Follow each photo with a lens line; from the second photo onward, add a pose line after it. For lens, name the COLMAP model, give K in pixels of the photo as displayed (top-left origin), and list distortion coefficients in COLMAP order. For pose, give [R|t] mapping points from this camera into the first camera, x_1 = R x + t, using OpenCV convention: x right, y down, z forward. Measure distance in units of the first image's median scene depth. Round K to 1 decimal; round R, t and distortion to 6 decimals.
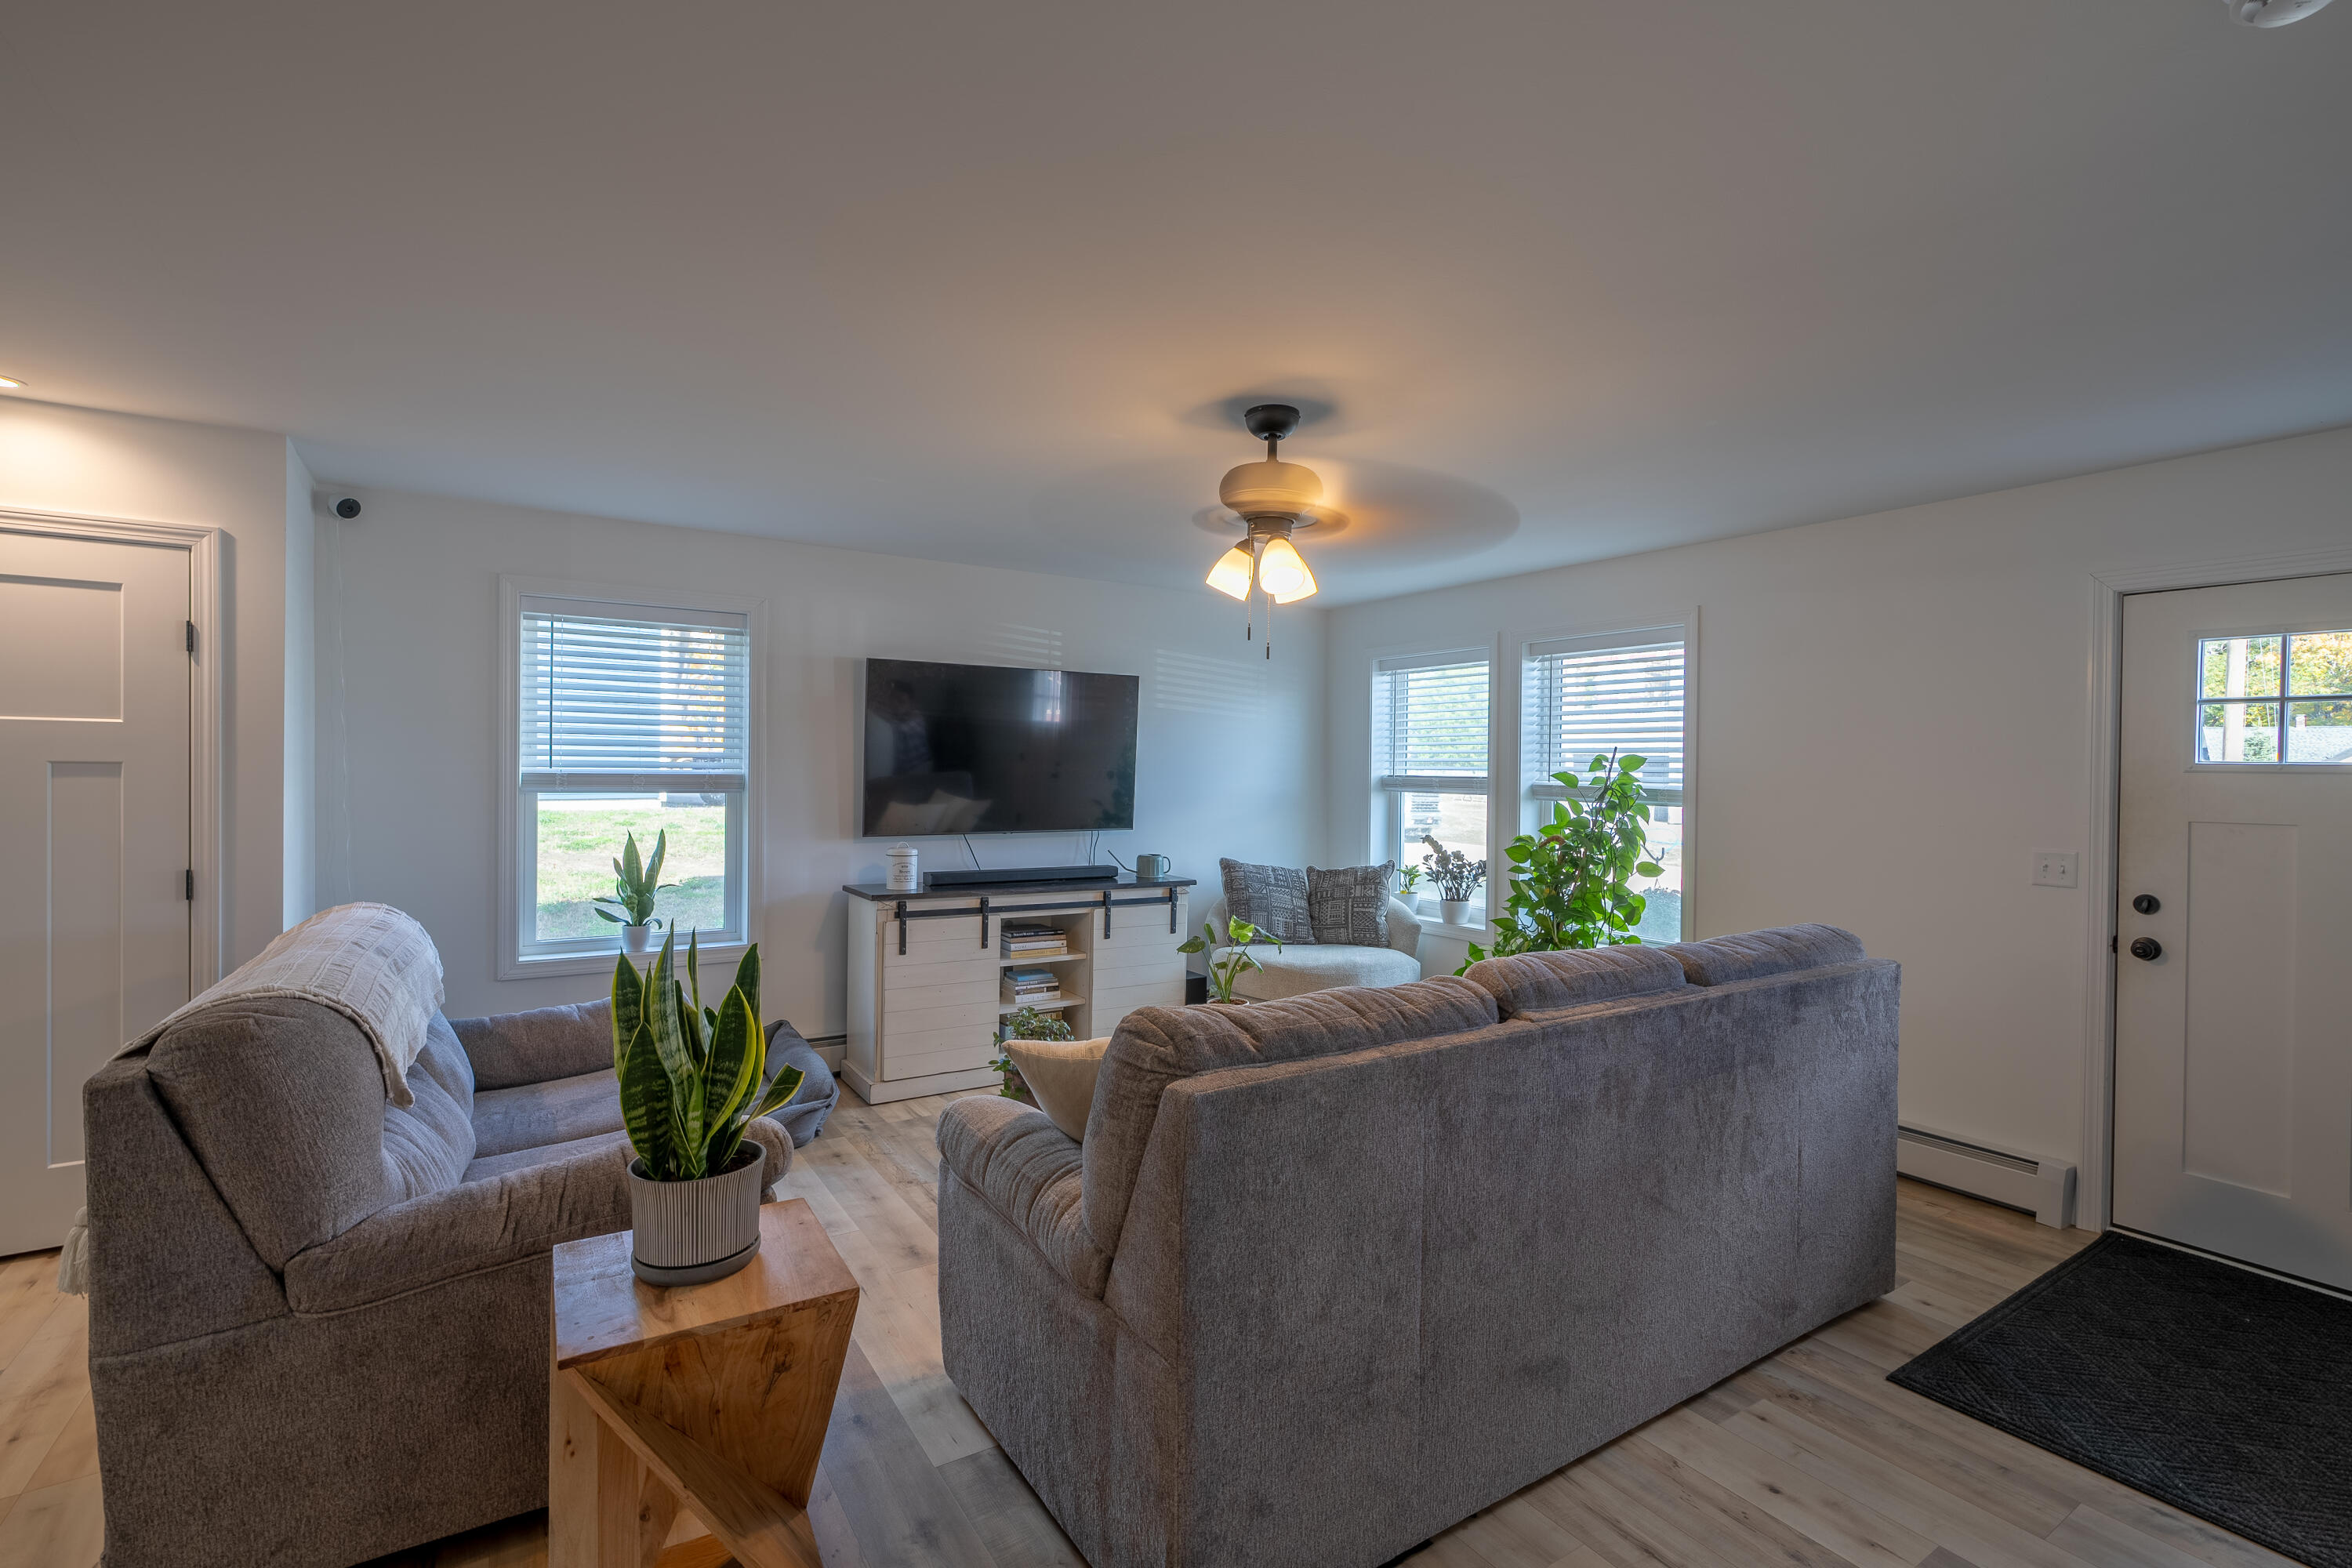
lens RADIAL K [[1052.9, 0, 1185.4], [0, 1052.9, 780.1], [0, 0, 1]] dist [-0.002671, 0.000477]
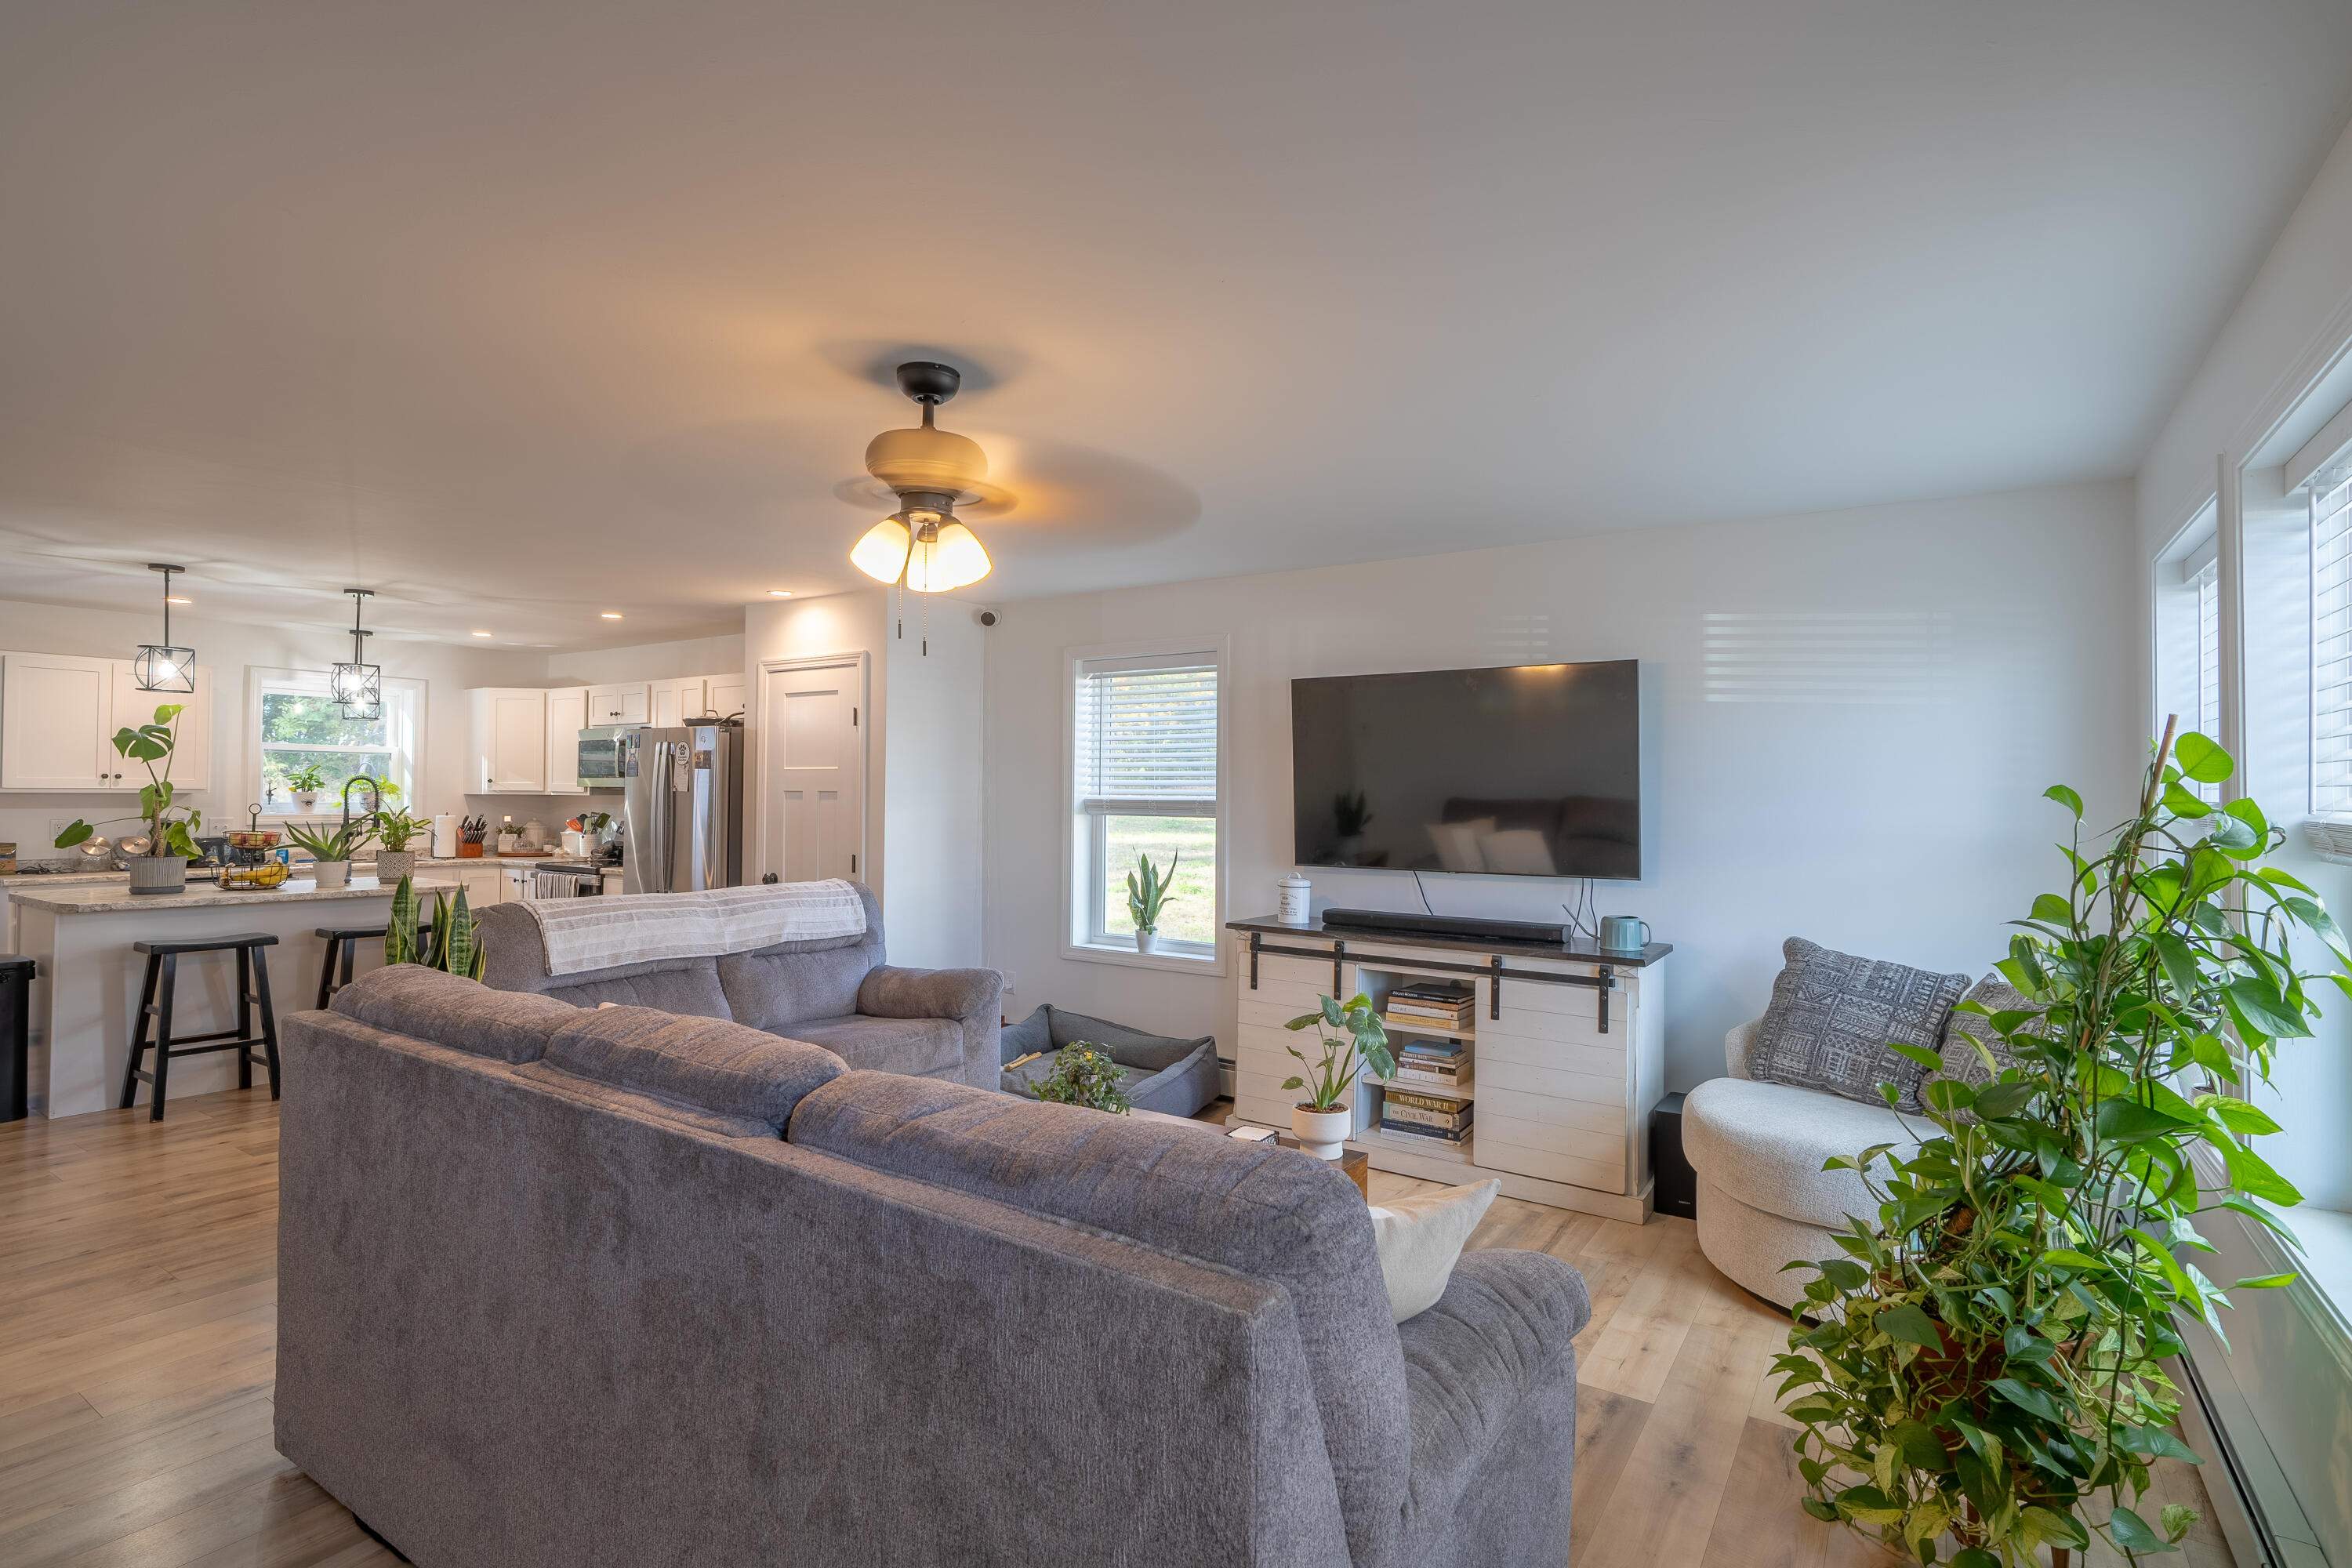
lens RADIAL K [[1139.4, 0, 1186.1], [0, 1139.4, 780.0], [0, 0, 1]] dist [-0.005731, 0.001118]
pose [[0.396529, -0.020041, -0.917804, 0.628923], [-0.011416, 0.999577, -0.026759, 0.005156], [0.917951, 0.021088, 0.396132, 0.511908]]
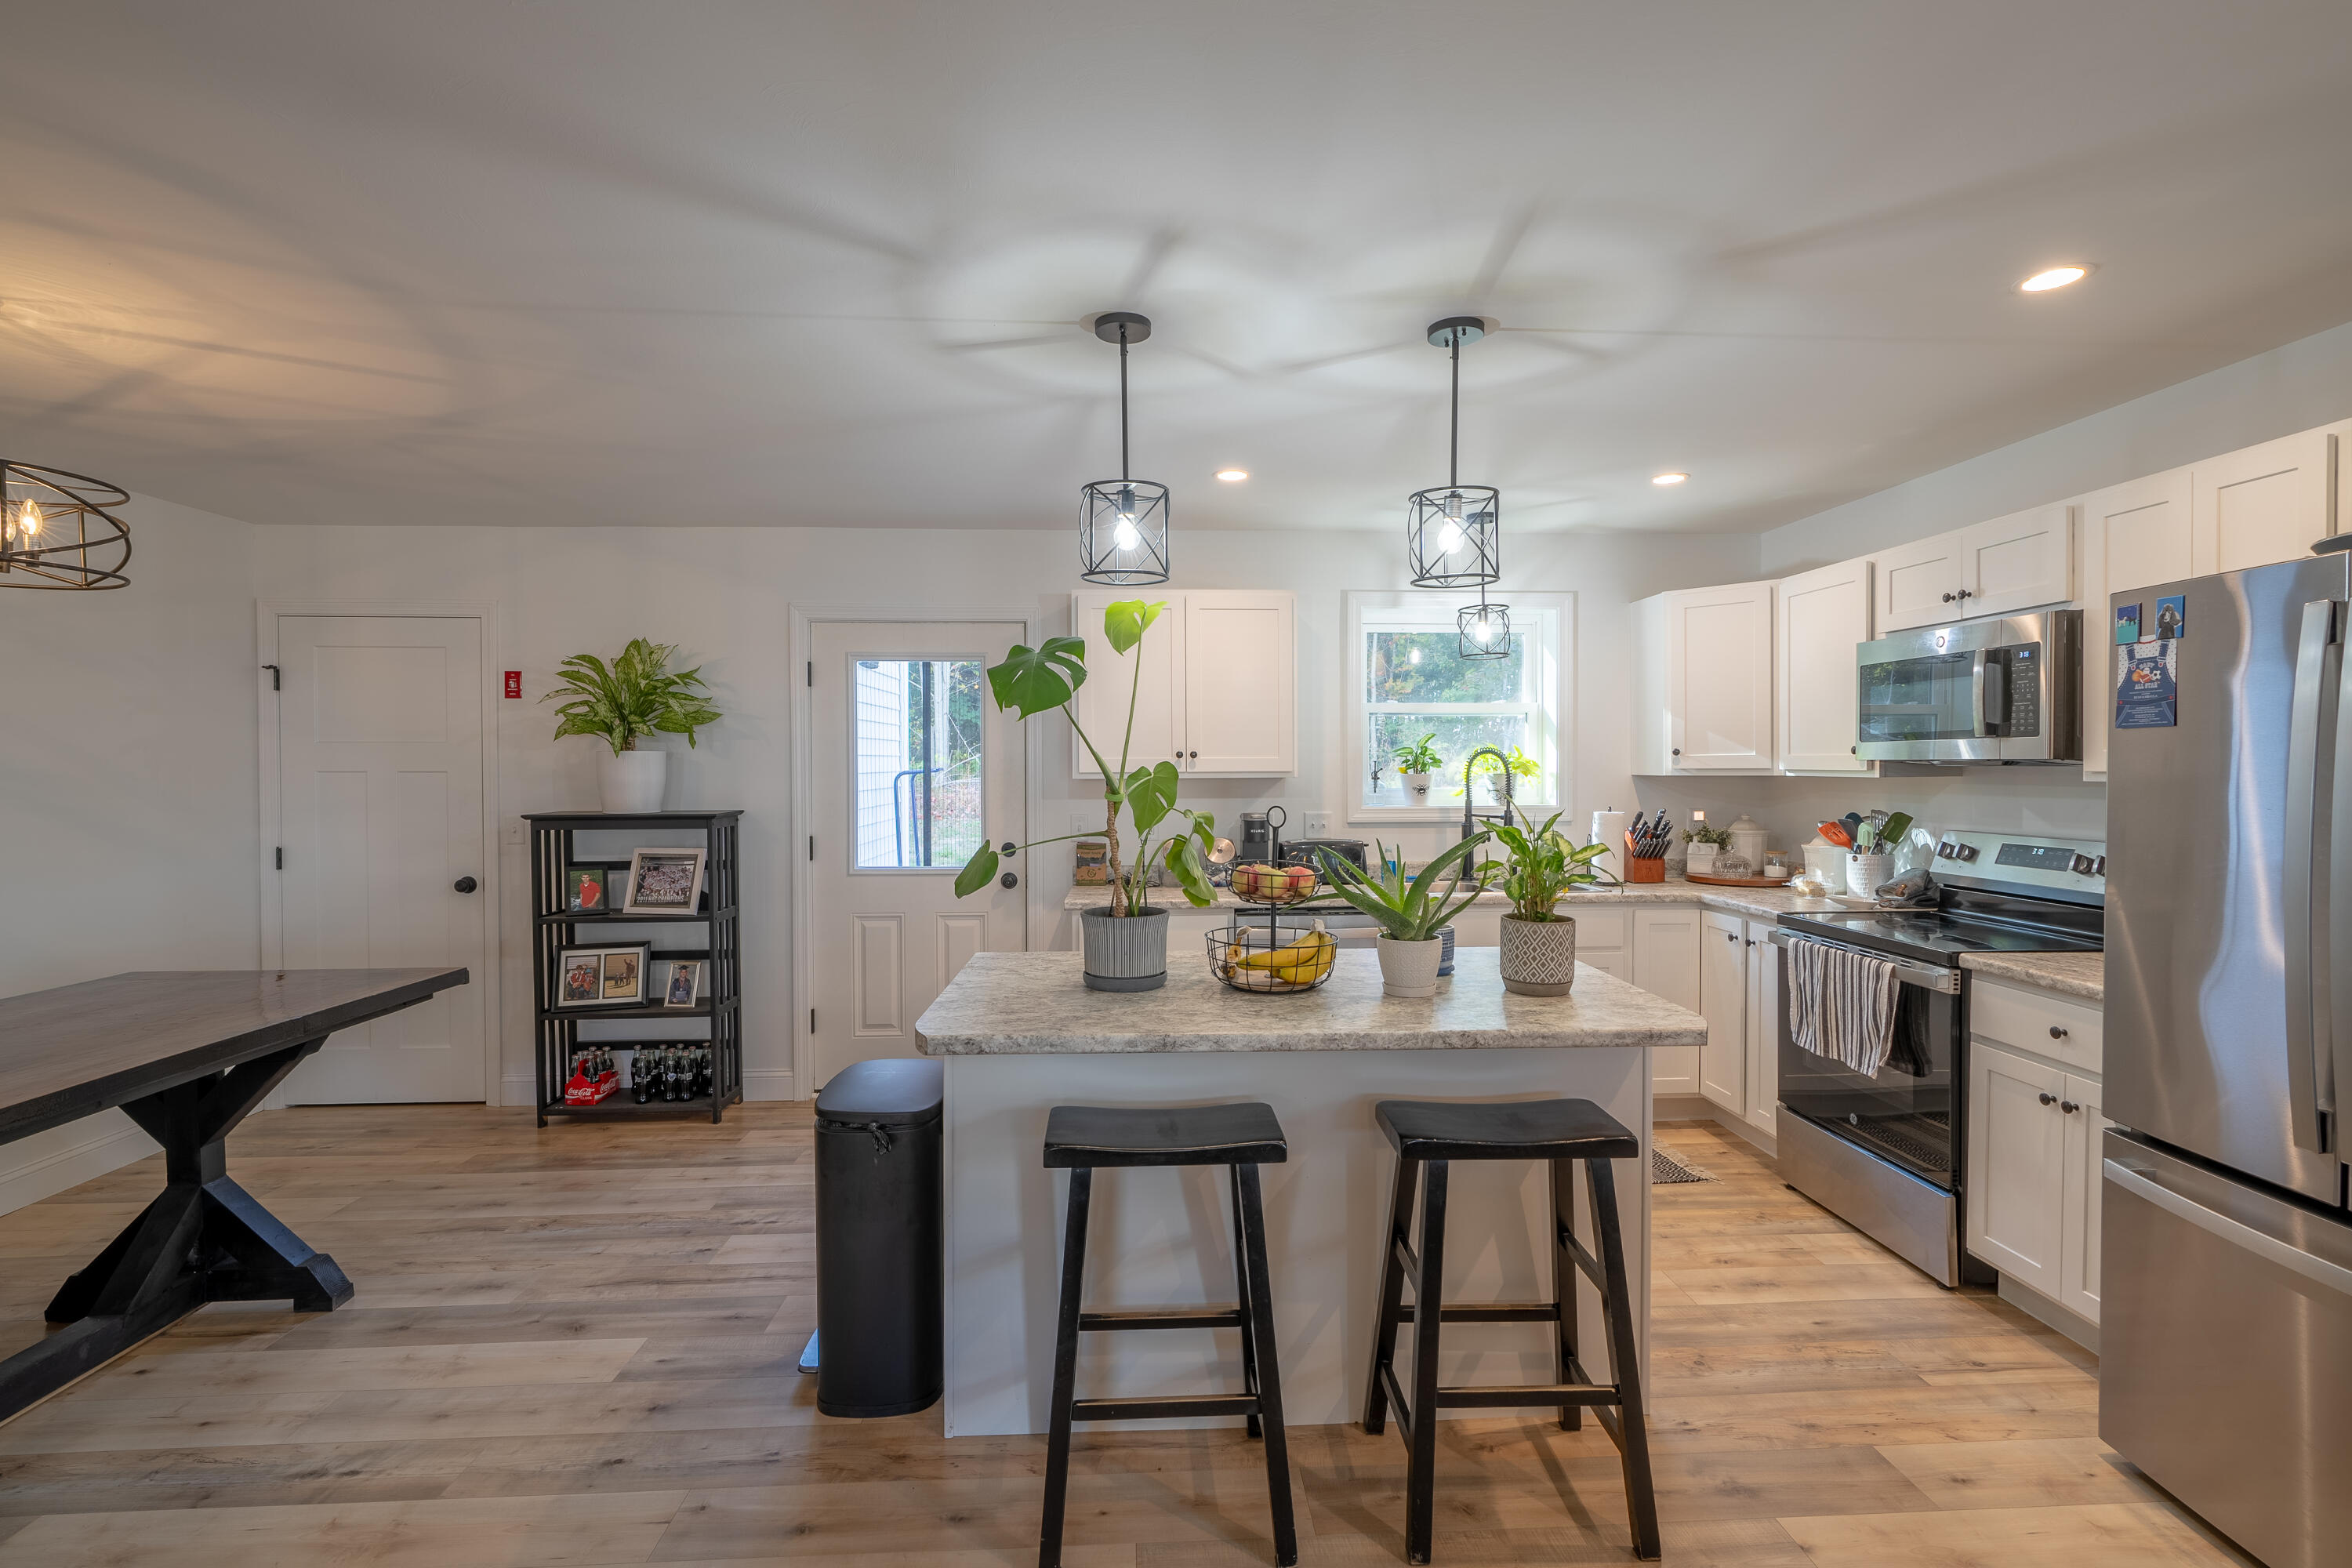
lens RADIAL K [[1052.9, 0, 1185.4], [0, 1052.9, 780.1], [0, 0, 1]] dist [-0.002671, 0.000477]
pose [[-0.497198, 0.003151, -0.867631, -0.354945], [-0.008659, 0.999926, 0.008594, -0.007392], [0.867594, 0.011786, -0.497134, 0.312589]]
